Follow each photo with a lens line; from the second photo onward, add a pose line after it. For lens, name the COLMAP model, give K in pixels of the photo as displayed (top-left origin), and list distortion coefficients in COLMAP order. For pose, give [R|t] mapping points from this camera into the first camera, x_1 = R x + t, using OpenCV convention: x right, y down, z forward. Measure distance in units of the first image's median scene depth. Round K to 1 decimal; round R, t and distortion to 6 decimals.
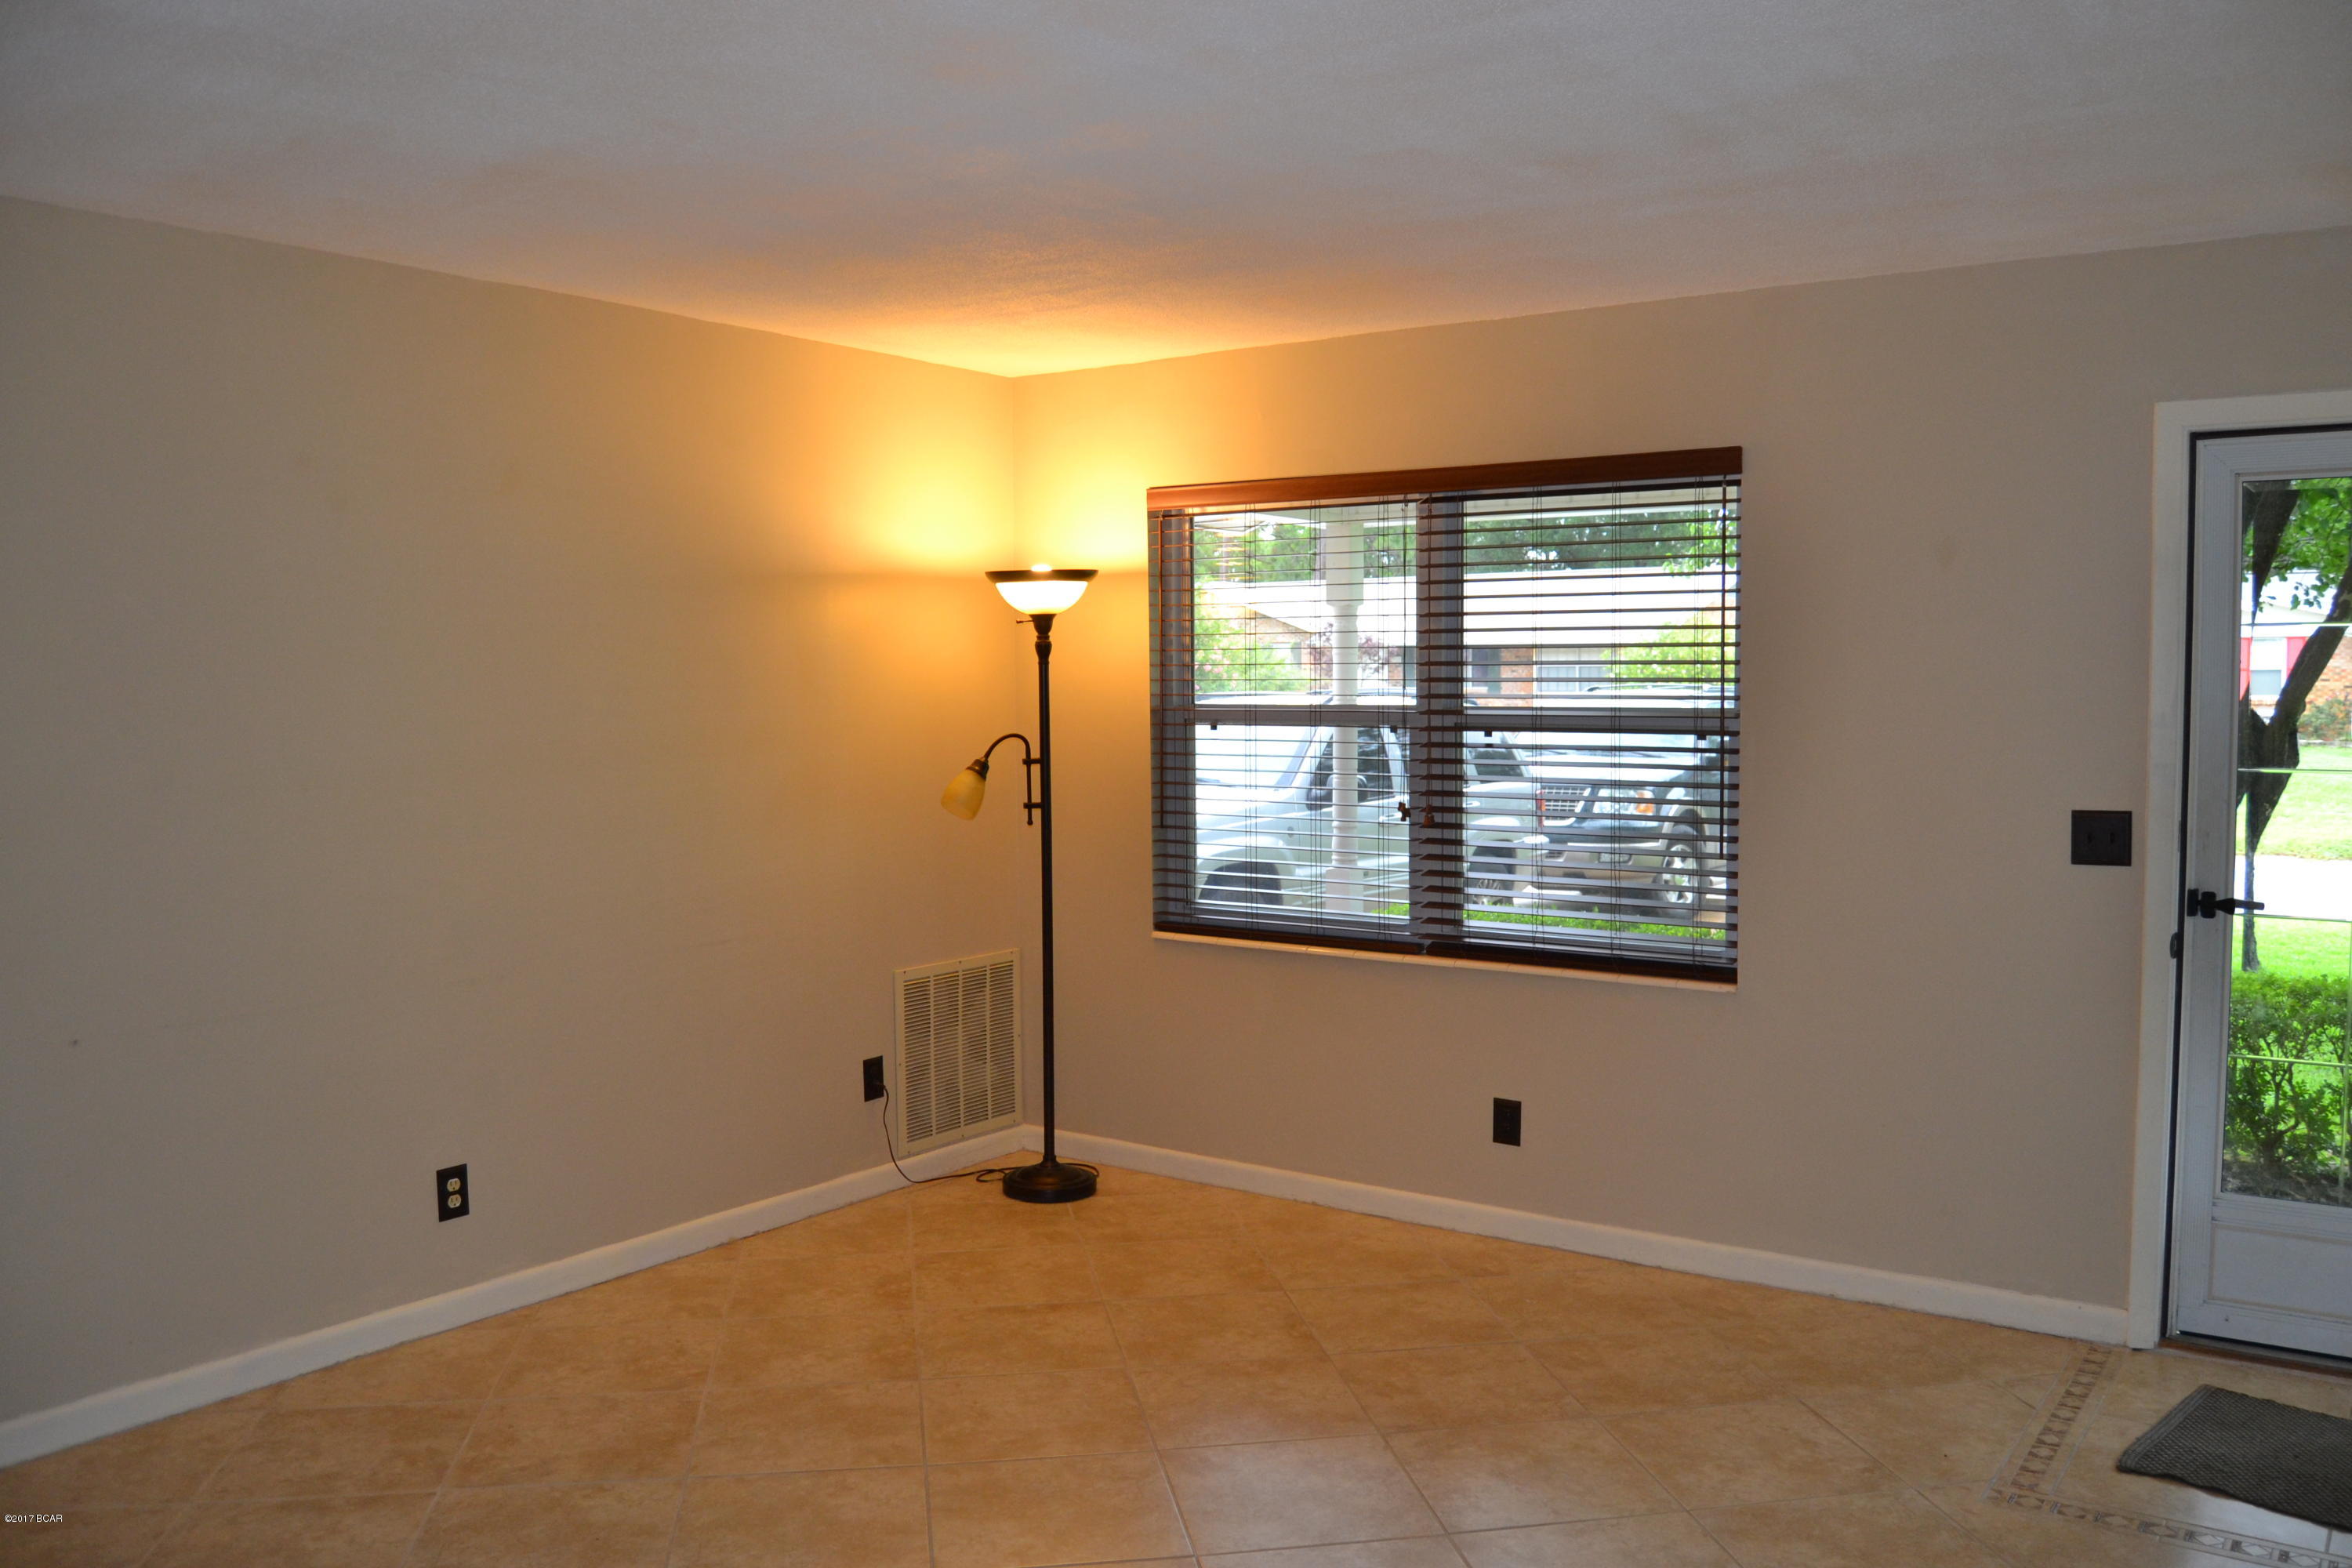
lens RADIAL K [[1865.0, 0, 1181.5], [0, 1865.0, 795.9], [0, 0, 1]] dist [-0.097191, 0.045495]
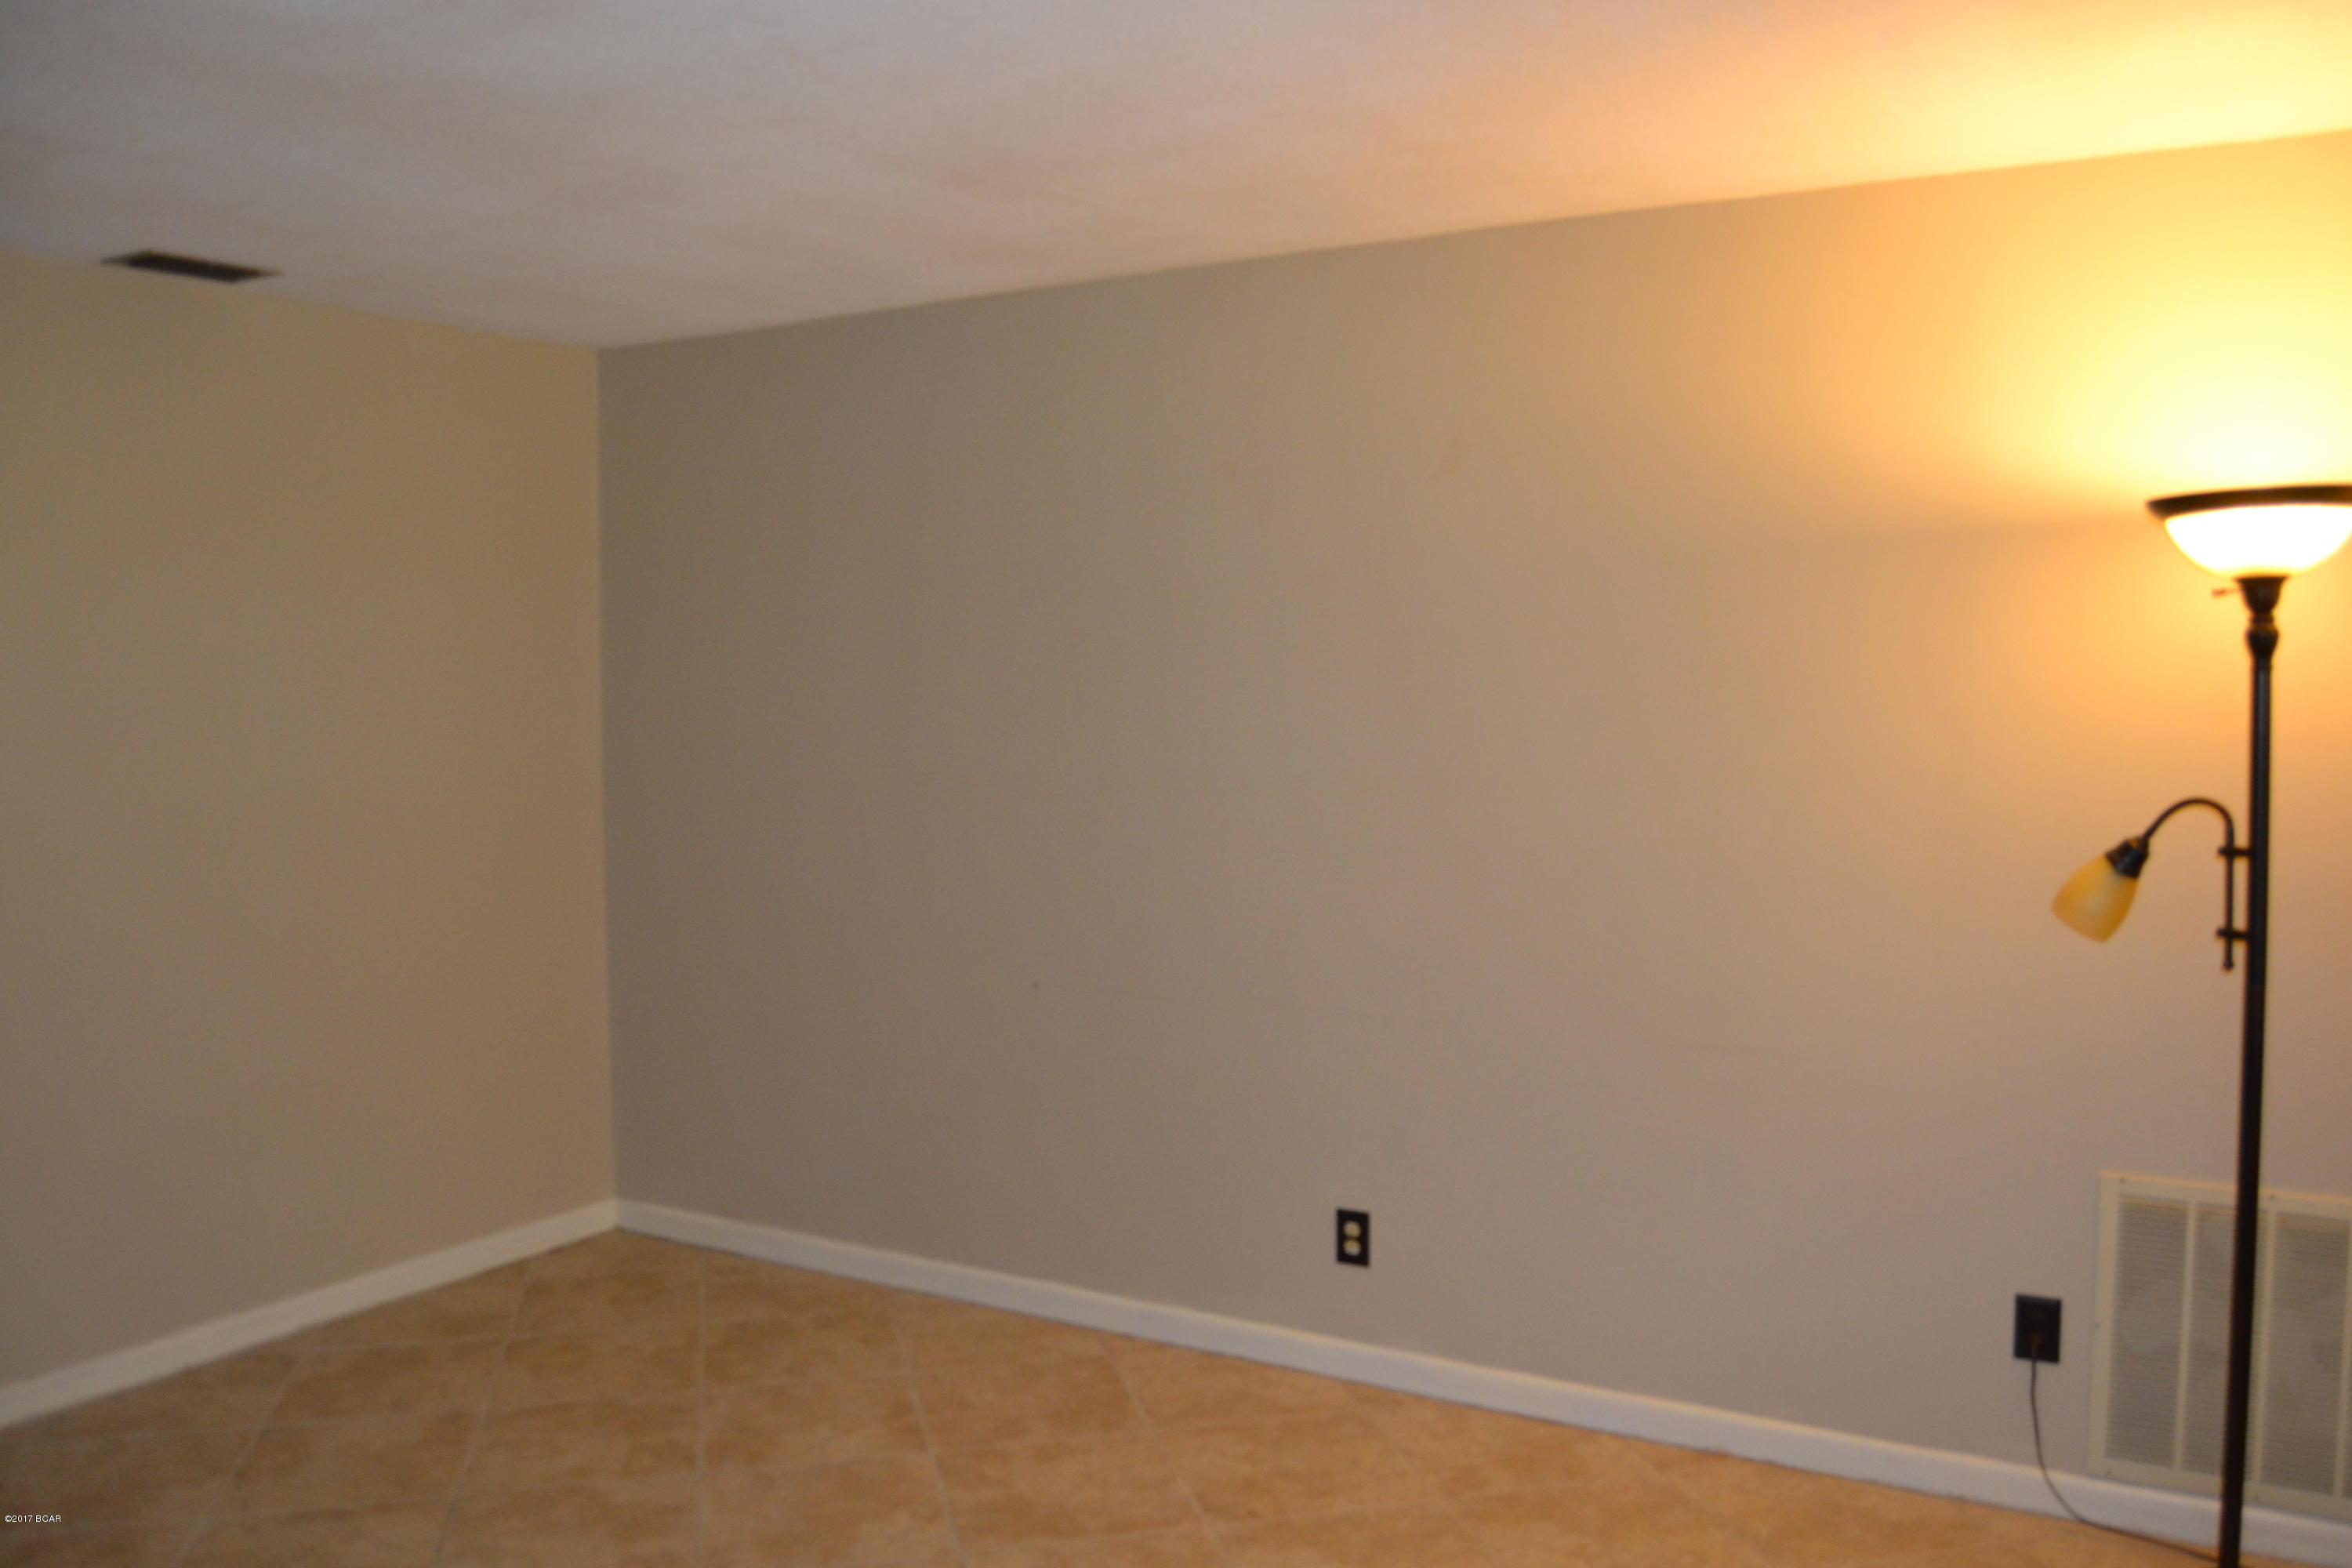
lens RADIAL K [[1865.0, 0, 1181.5], [0, 1865.0, 795.9], [0, 0, 1]] dist [-0.097191, 0.045495]
pose [[0.084679, 0.069879, -0.993955, 0.411590], [-0.060857, 0.996038, 0.064840, -0.050123], [0.994548, 0.054998, 0.088596, 0.653285]]
